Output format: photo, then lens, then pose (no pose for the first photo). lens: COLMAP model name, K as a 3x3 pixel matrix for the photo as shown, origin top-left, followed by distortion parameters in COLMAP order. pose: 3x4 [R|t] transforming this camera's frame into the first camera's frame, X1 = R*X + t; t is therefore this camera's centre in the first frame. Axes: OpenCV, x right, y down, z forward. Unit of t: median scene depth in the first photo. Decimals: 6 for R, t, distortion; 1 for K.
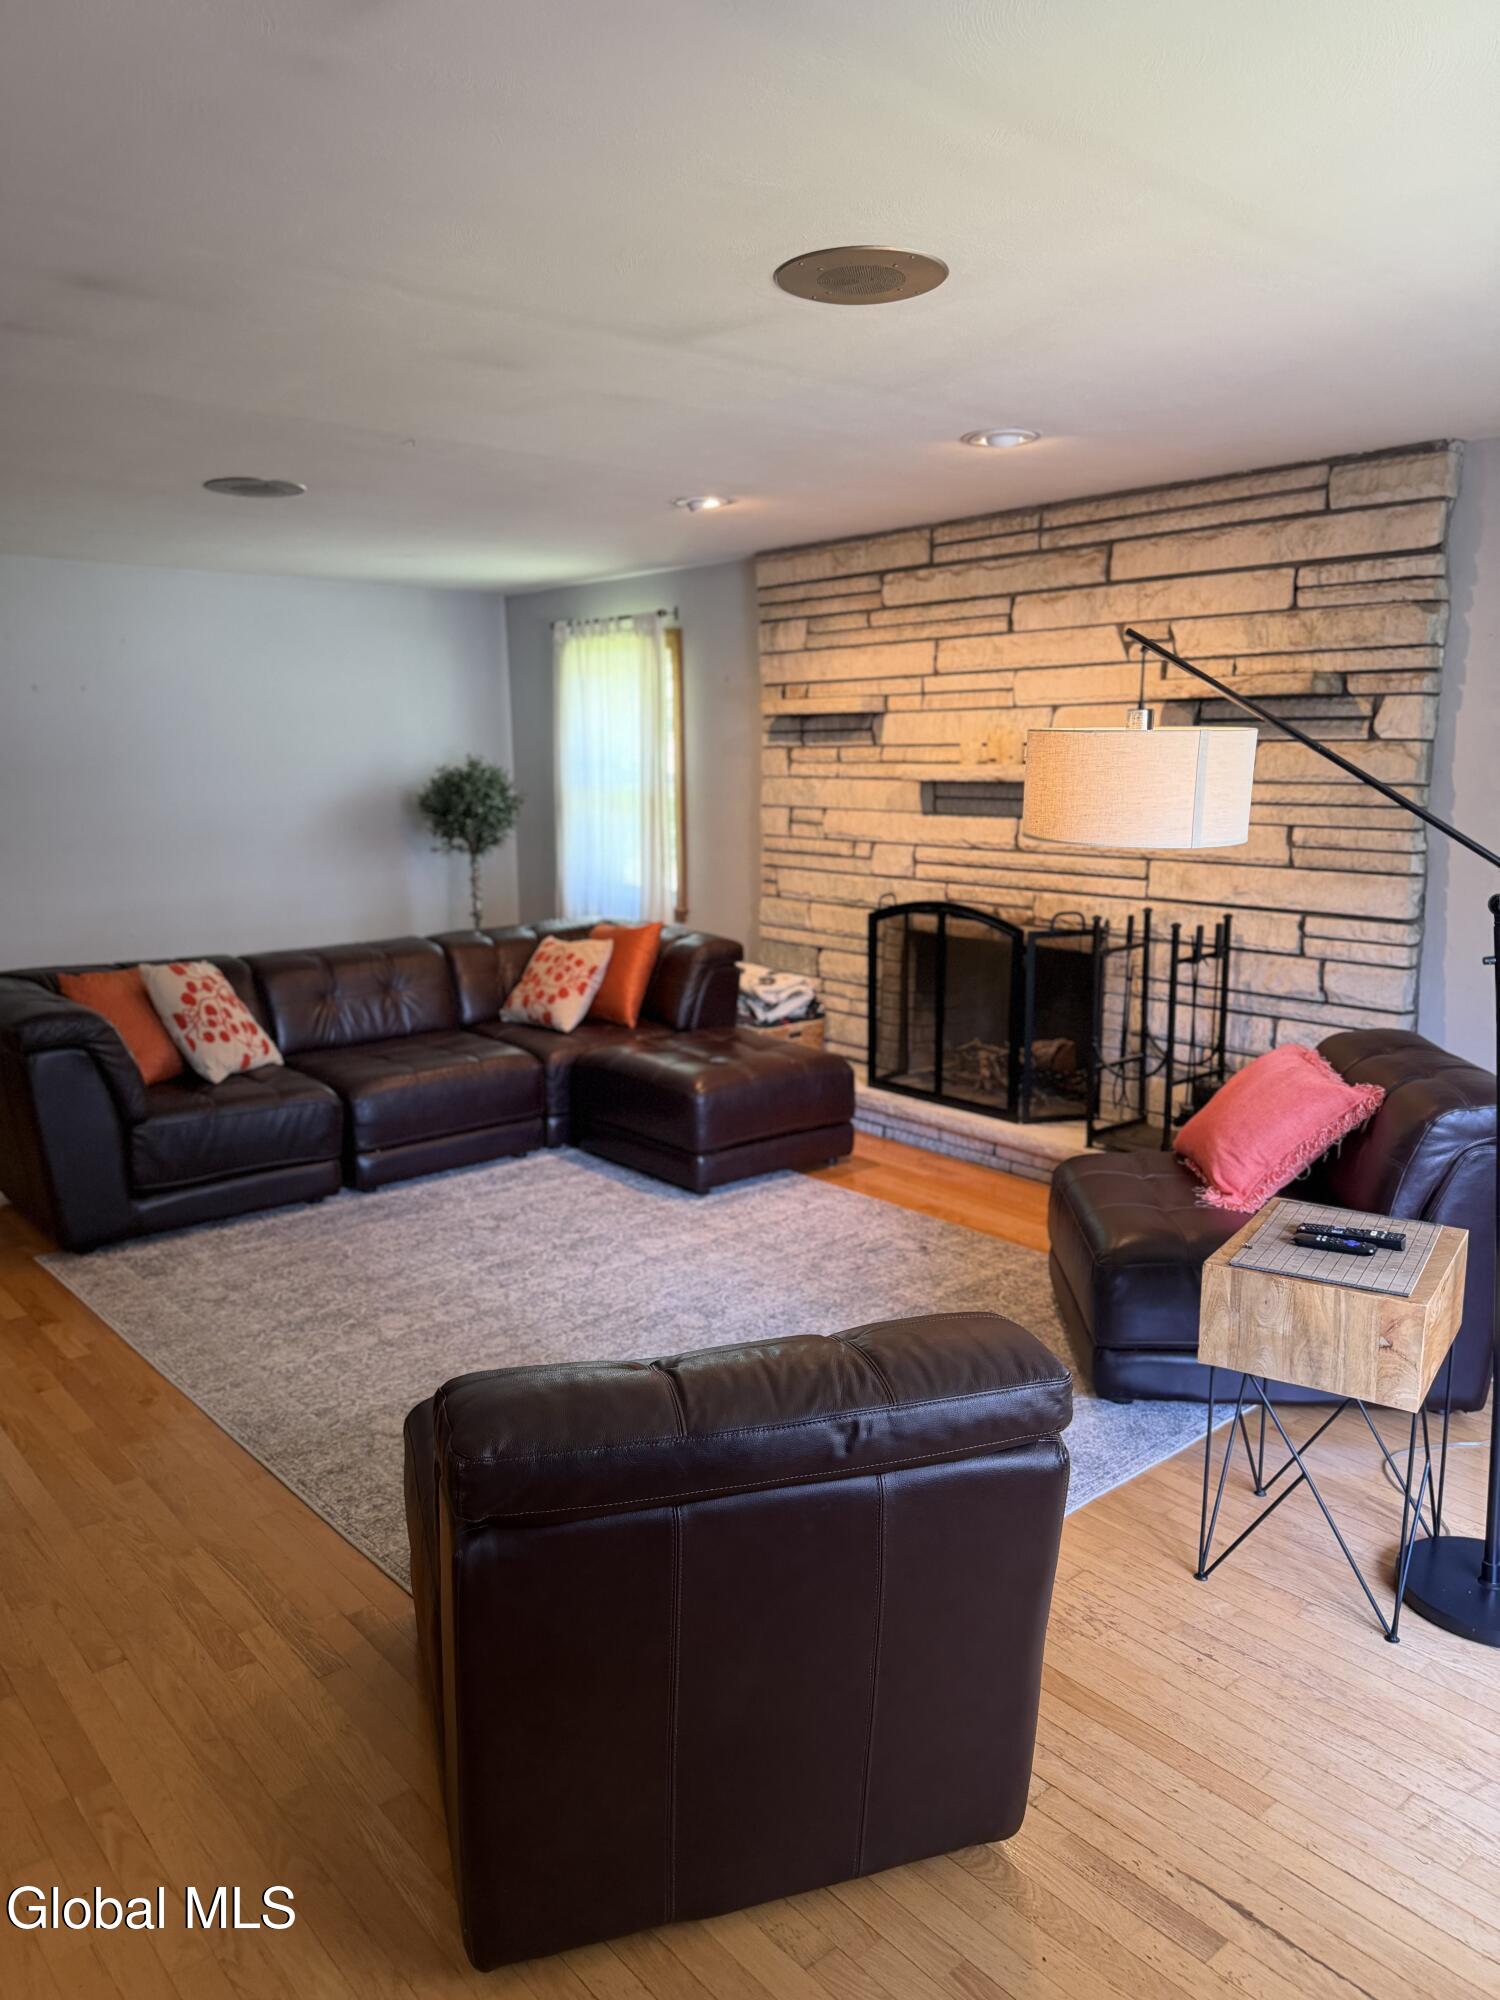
lens RADIAL K [[1406.4, 0, 753.8], [0, 1406.4, 1024.3], [0, 0, 1]] dist [0.196938, -0.395181]
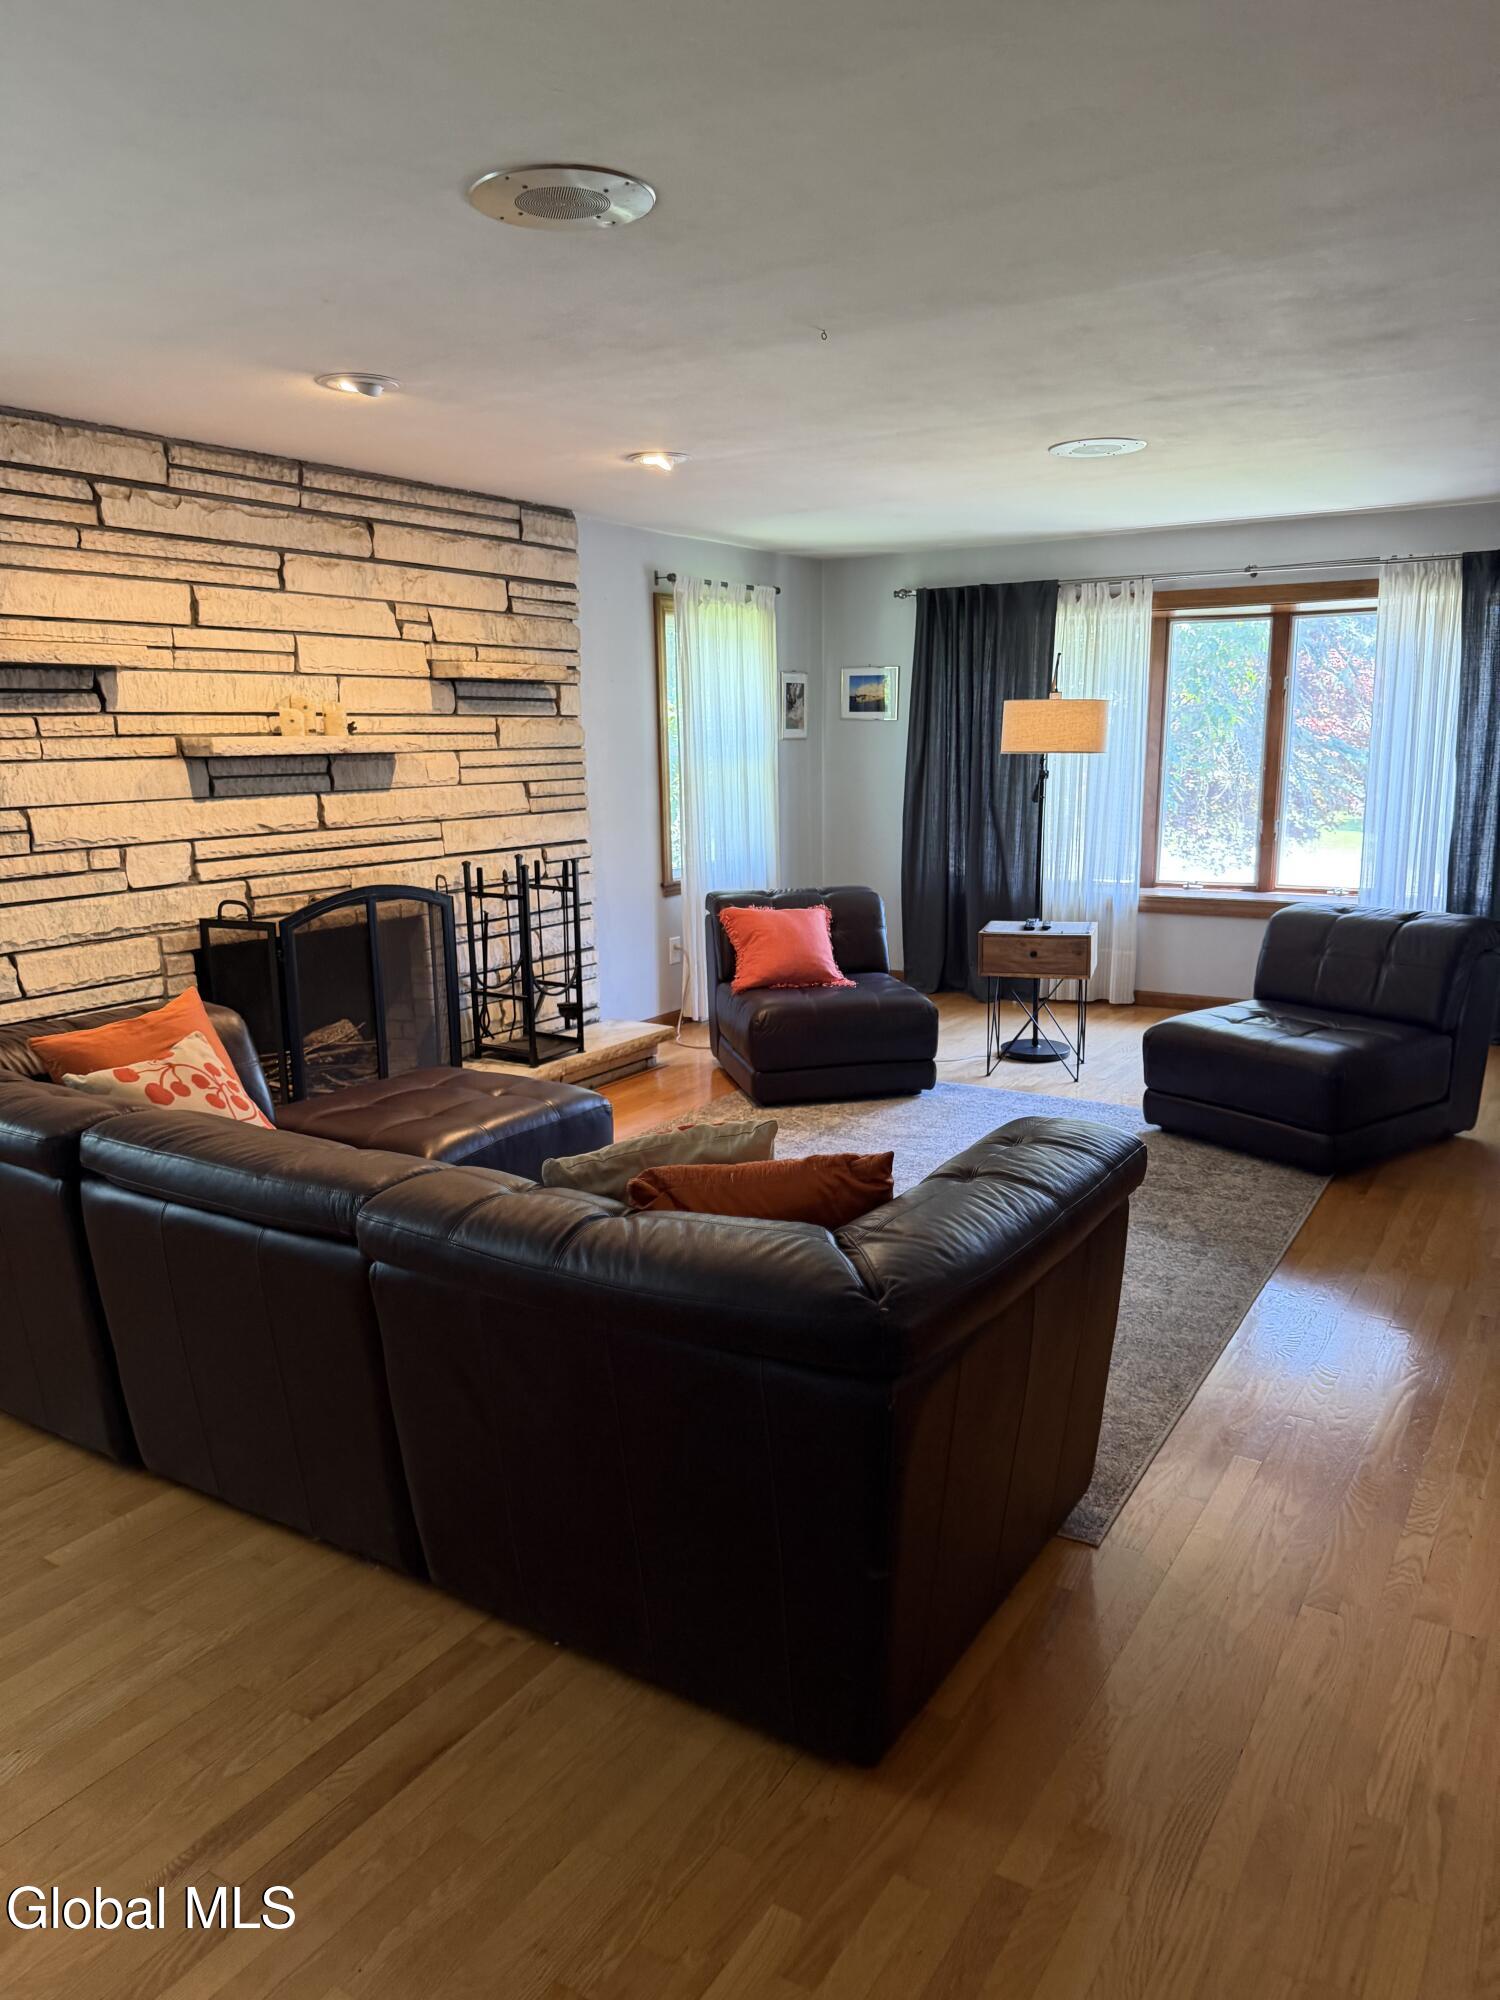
lens RADIAL K [[1414.5, 0, 745.0], [0, 1414.5, 1009.1], [0, 0, 1]] dist [0.140425, -0.226066]
pose [[-0.285269, -0.176002, 0.942149, -0.812202], [0.204117, 0.949288, 0.239139, -0.182329], [-0.936460, 0.260528, -0.234878, 1.015151]]
